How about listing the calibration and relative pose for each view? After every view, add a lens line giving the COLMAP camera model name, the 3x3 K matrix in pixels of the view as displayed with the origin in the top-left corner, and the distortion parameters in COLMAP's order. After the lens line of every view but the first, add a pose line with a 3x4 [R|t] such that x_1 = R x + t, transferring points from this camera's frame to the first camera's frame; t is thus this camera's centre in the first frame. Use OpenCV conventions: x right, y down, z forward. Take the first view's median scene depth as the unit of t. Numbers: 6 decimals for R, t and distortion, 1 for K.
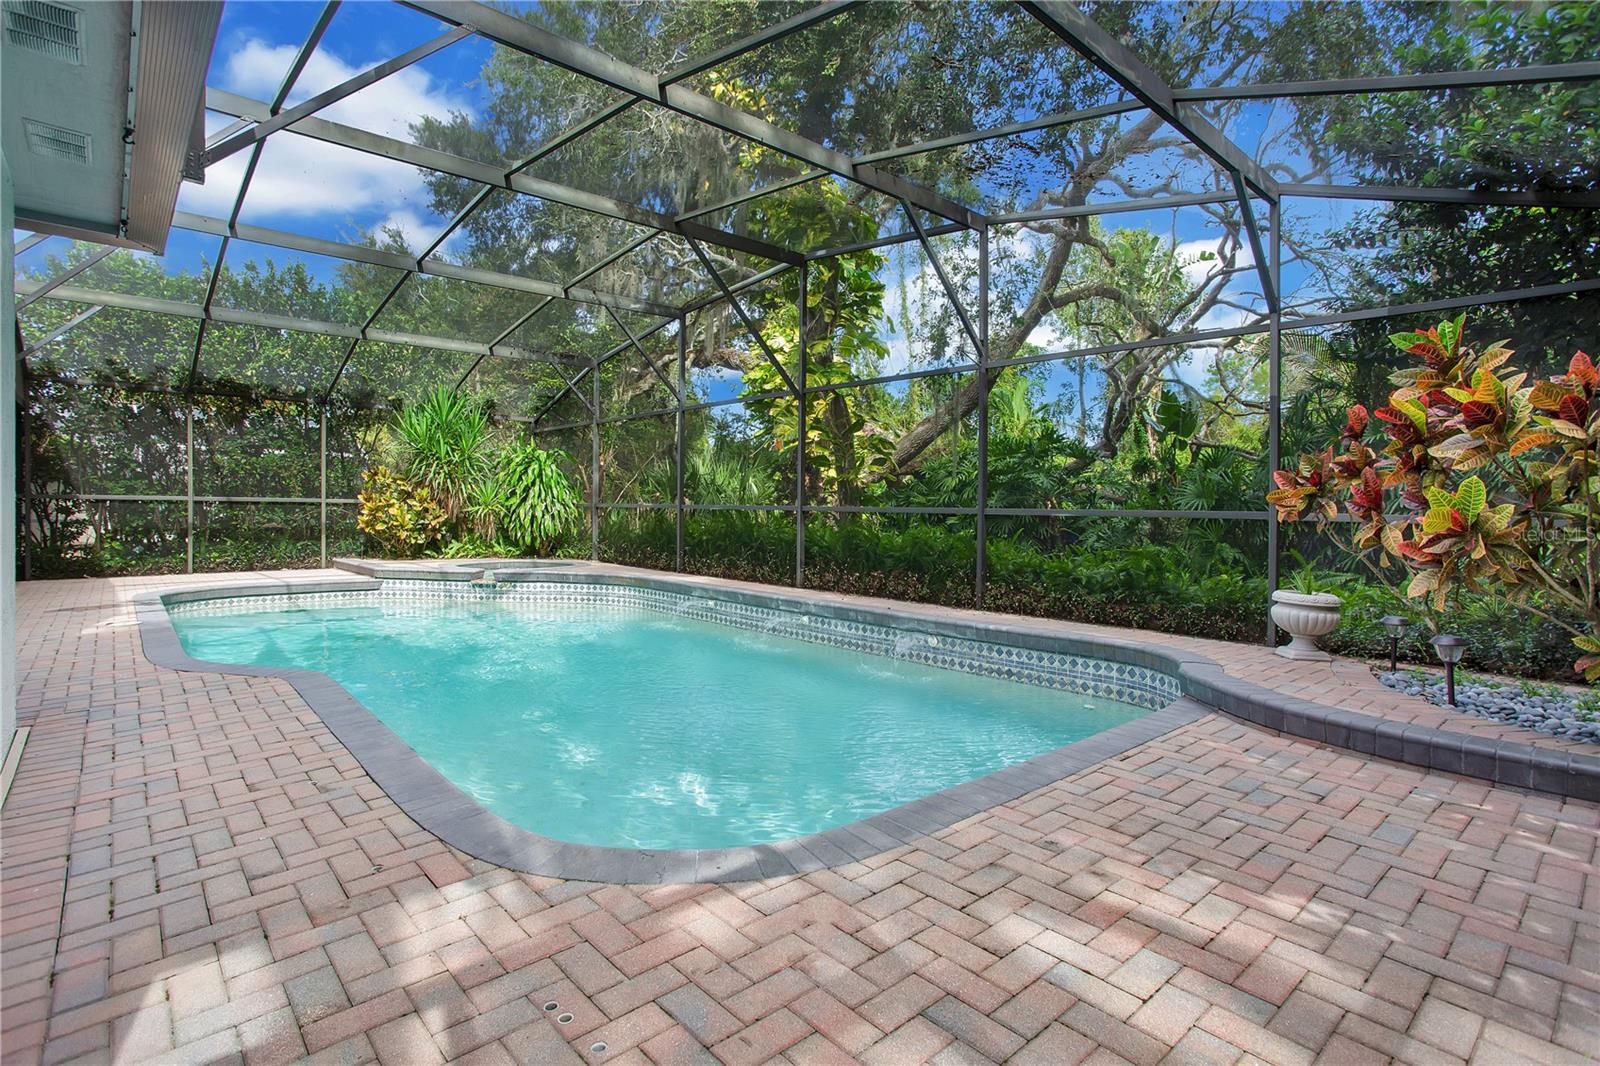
lens RADIAL K [[808.2, 0, 793.4], [0, 808.2, 509.1], [0, 0, 1]] dist [-0.066548, 0.027654]
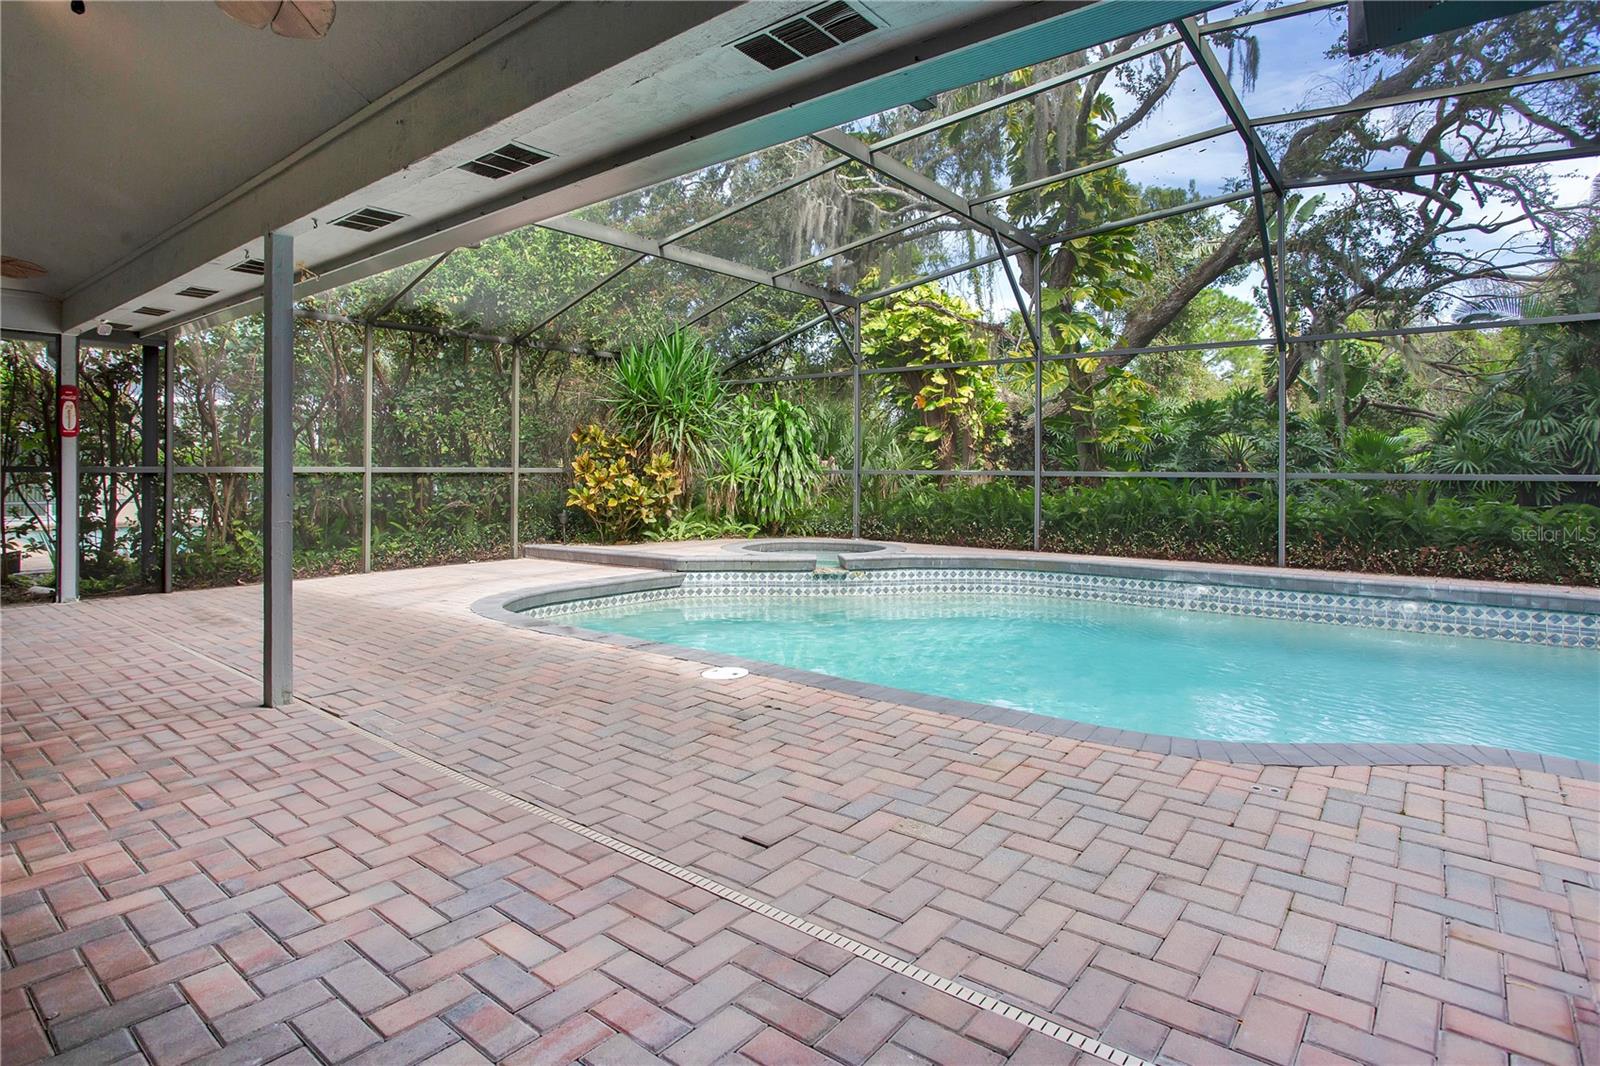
lens RADIAL K [[808.2, 0, 745.0], [0, 808.2, 460.5], [0, 0, 1]] dist [-0.066548, 0.027654]
pose [[0.990679, -0.012821, 0.135609, -0.573713], [0.015137, 0.999756, -0.016064, -0.004908], [-0.135370, 0.017967, 0.990632, 0.237374]]
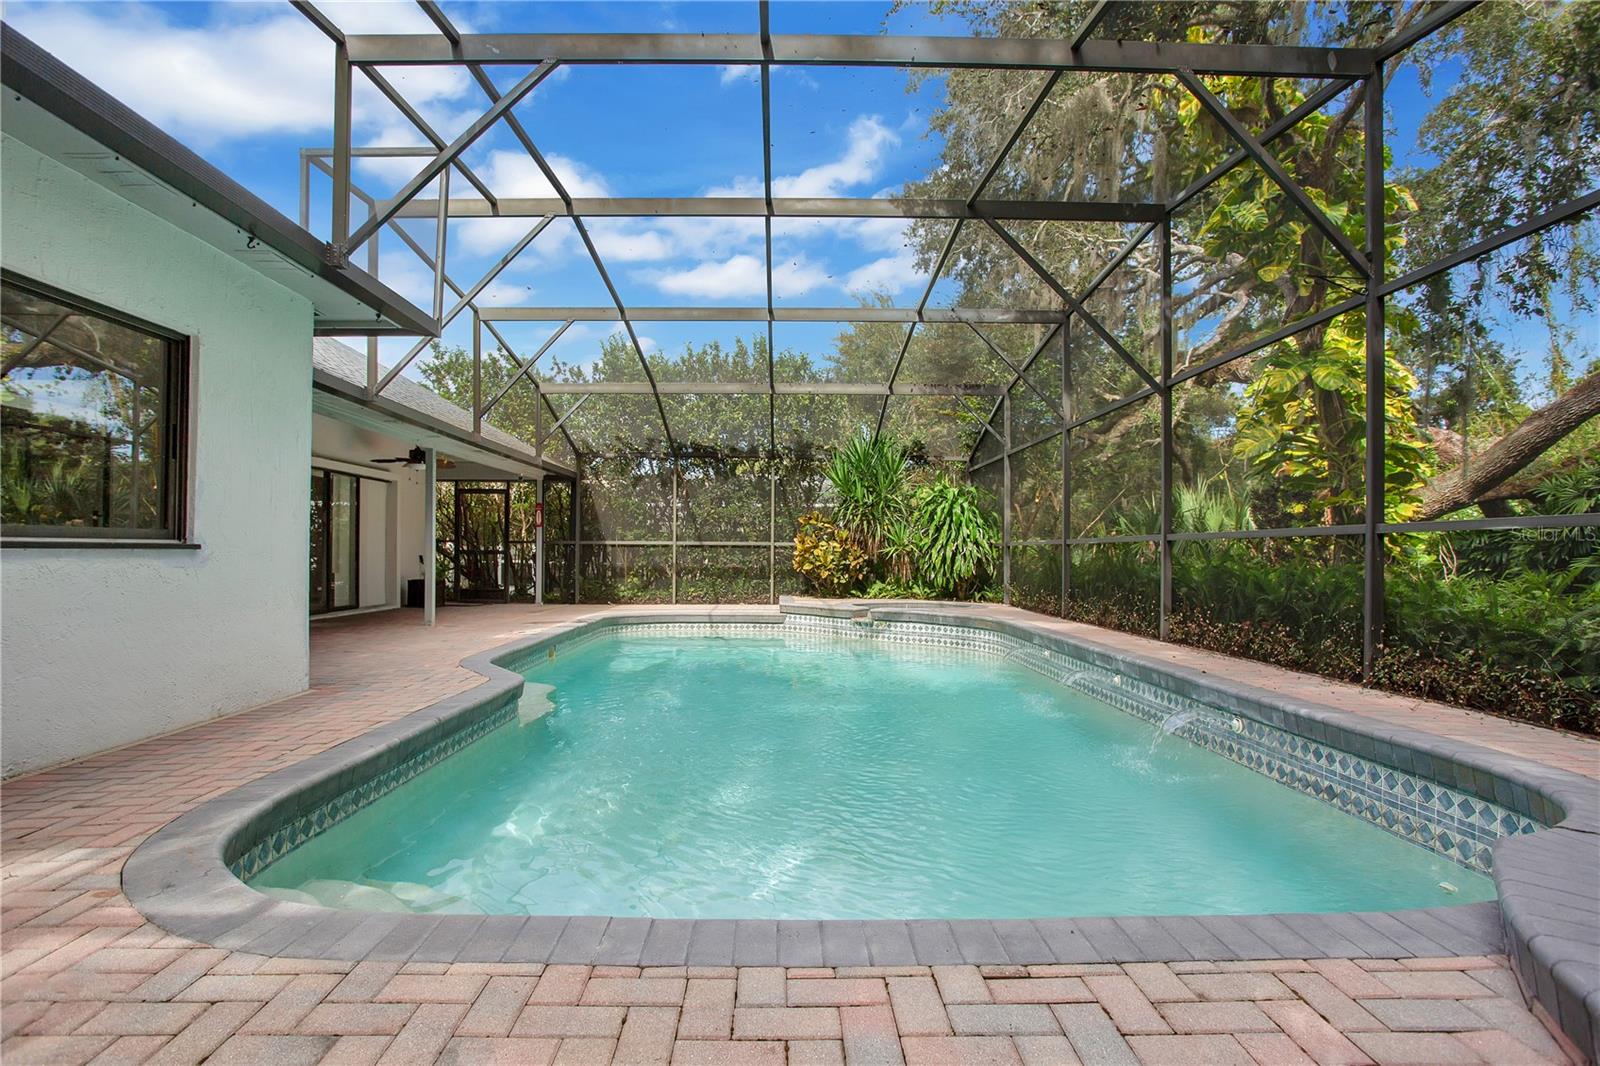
lens RADIAL K [[808.2, 0, 786.0], [0, 808.2, 547.1], [0, 0, 1]] dist [-0.066548, 0.027654]
pose [[0.754574, -0.014567, -0.656053, 0.202698], [0.001362, 0.999786, -0.020632, 0.020913], [0.656214, 0.014675, 0.754433, 0.176024]]
